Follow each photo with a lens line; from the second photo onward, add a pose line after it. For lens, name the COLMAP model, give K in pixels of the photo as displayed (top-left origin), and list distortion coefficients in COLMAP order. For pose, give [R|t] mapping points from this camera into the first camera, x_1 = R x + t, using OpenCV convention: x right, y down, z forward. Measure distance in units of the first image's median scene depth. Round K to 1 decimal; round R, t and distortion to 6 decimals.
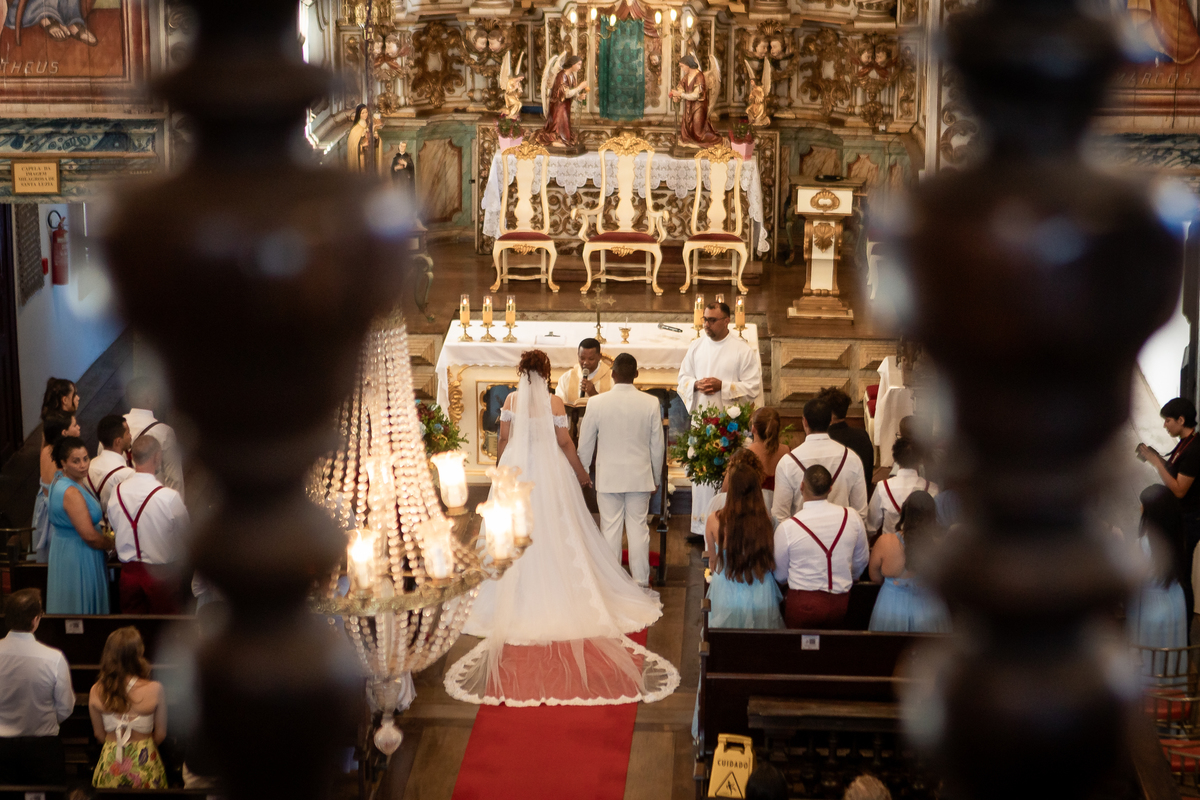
lens RADIAL K [[3013.1, 0, 600.0], [0, 3013.1, 400.0], [0, 0, 1]] dist [-0.068333, 0.016891]
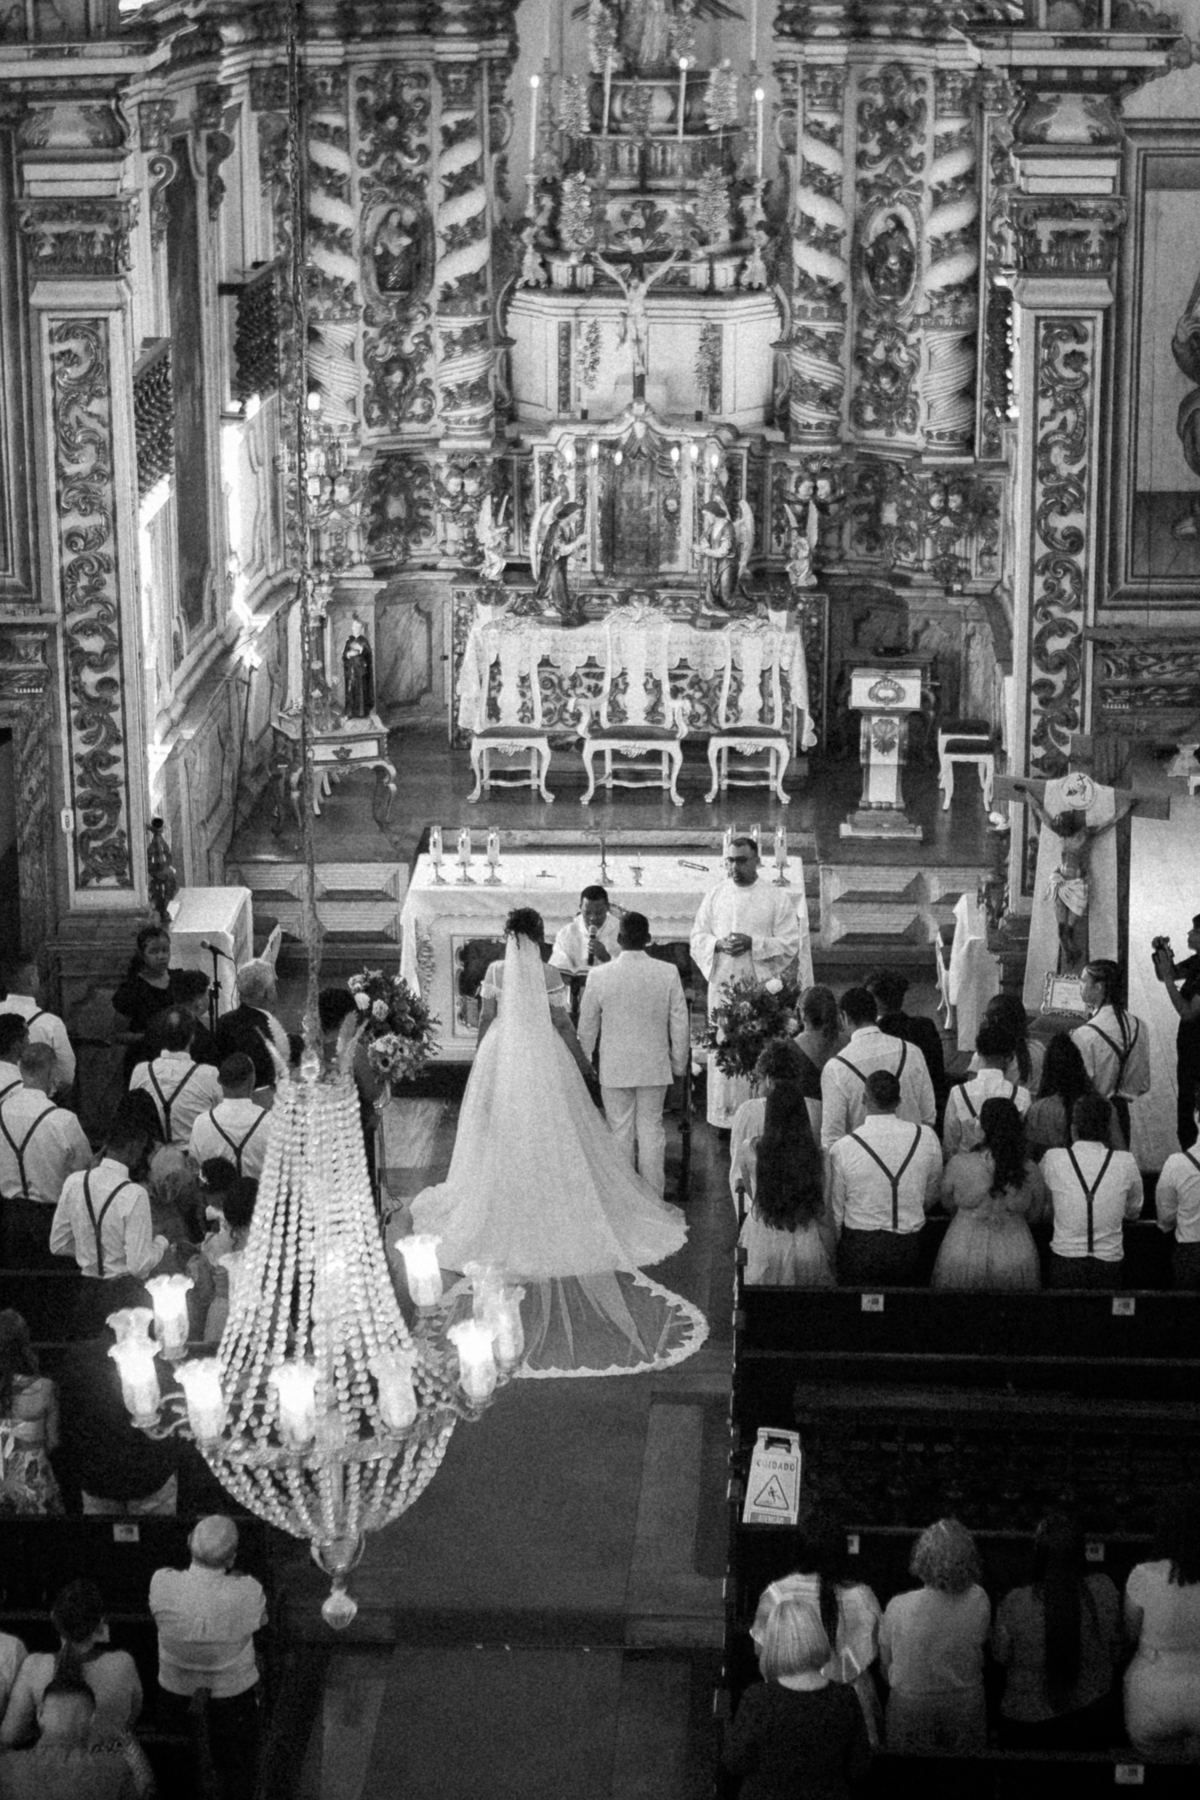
lens RADIAL K [[3714.3, 0, 568.5], [0, 3714.3, 897.3], [0, 0, 1]] dist [-0.016305, -0.306763]
pose [[0.999931, -0.006072, -0.010058, 0.000044], [0.006252, 0.999818, 0.018014, -0.027681], [0.009947, -0.018076, 0.999787, 0.012633]]
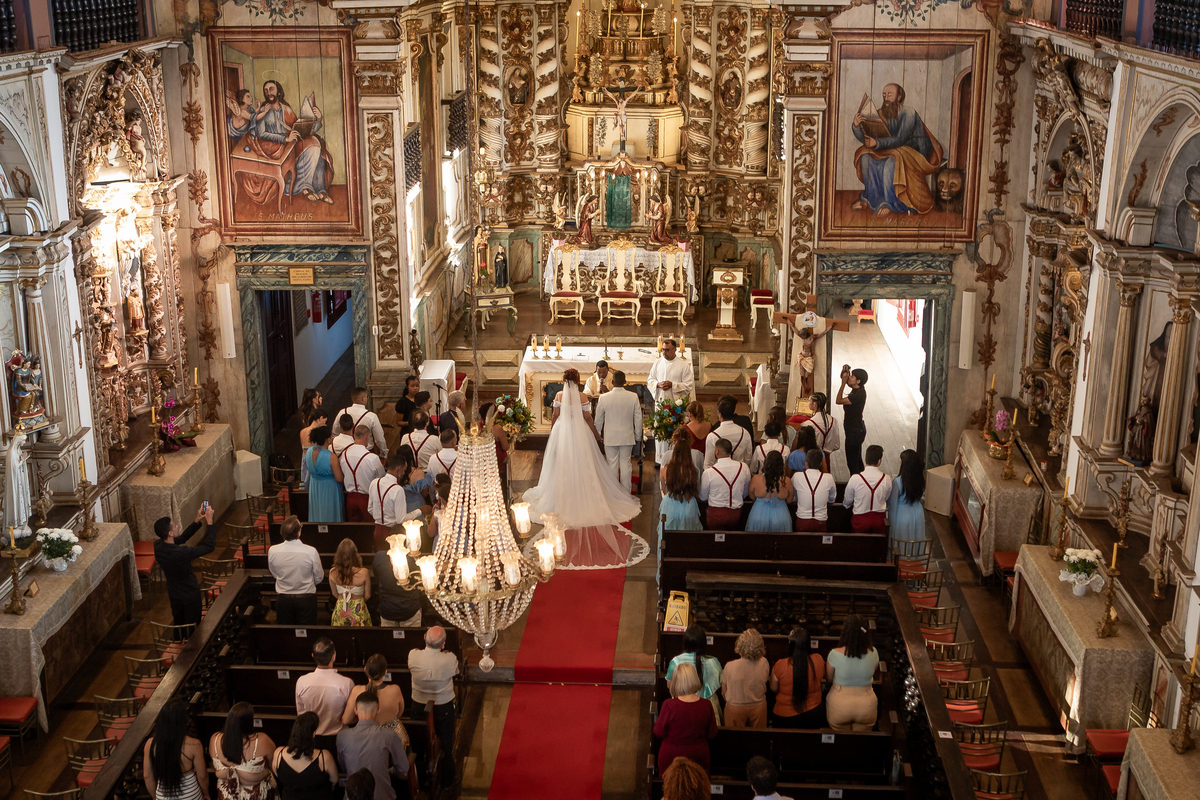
lens RADIAL K [[1586.5, 0, 600.8], [0, 1586.5, 411.7], [0, 0, 1]] dist [-0.020176, 0.003948]
pose [[0.999984, -0.001873, -0.005342, 0.001189], [0.002110, 0.998993, 0.044814, -0.025325], [0.005252, -0.044825, 0.998981, 0.016883]]
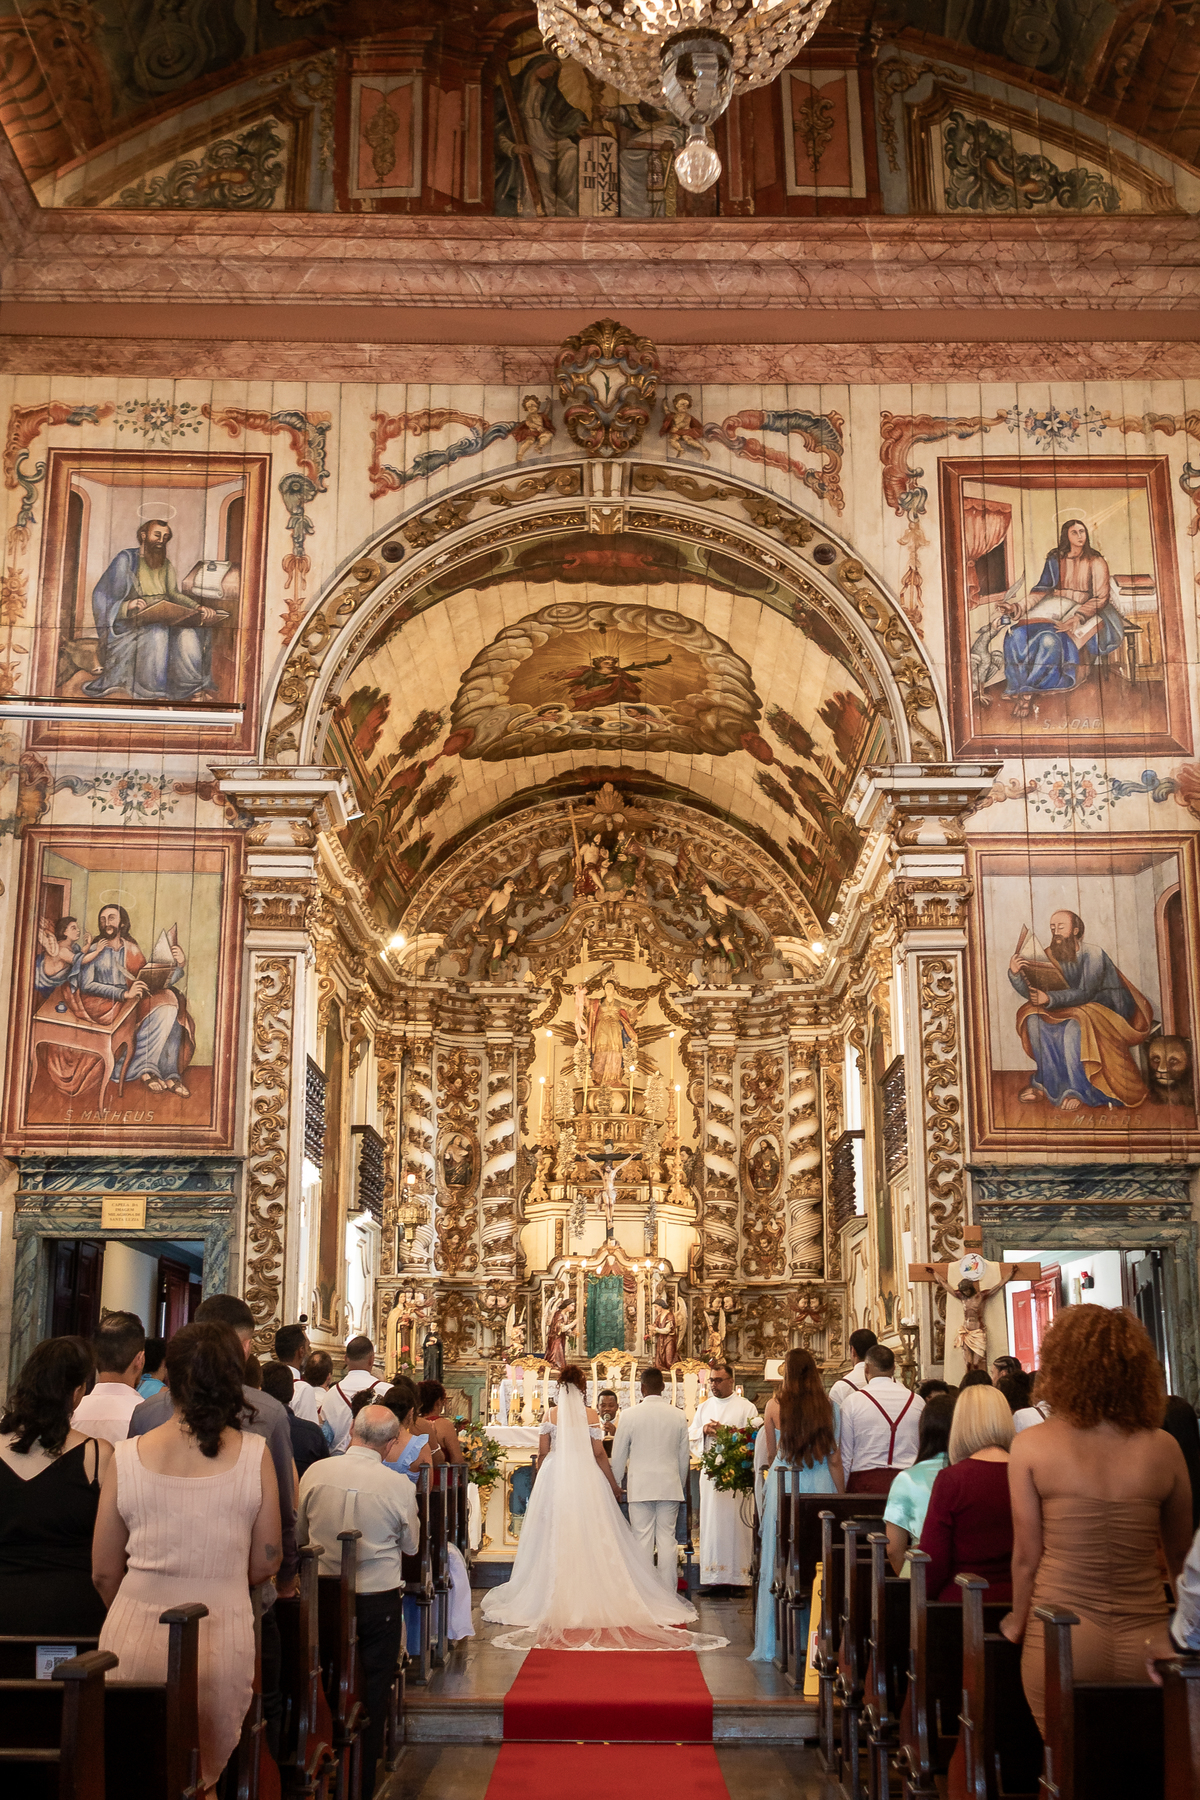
lens RADIAL K [[1941.4, 0, 587.5], [0, 1941.4, 931.3], [0, 0, 1]] dist [-0.044585, 0.038238]
pose [[0.999244, 0.011506, 0.037123, -0.032346], [0.007373, 0.881700, -0.471753, 0.129633], [-0.038160, 0.471670, 0.880949, 0.231084]]
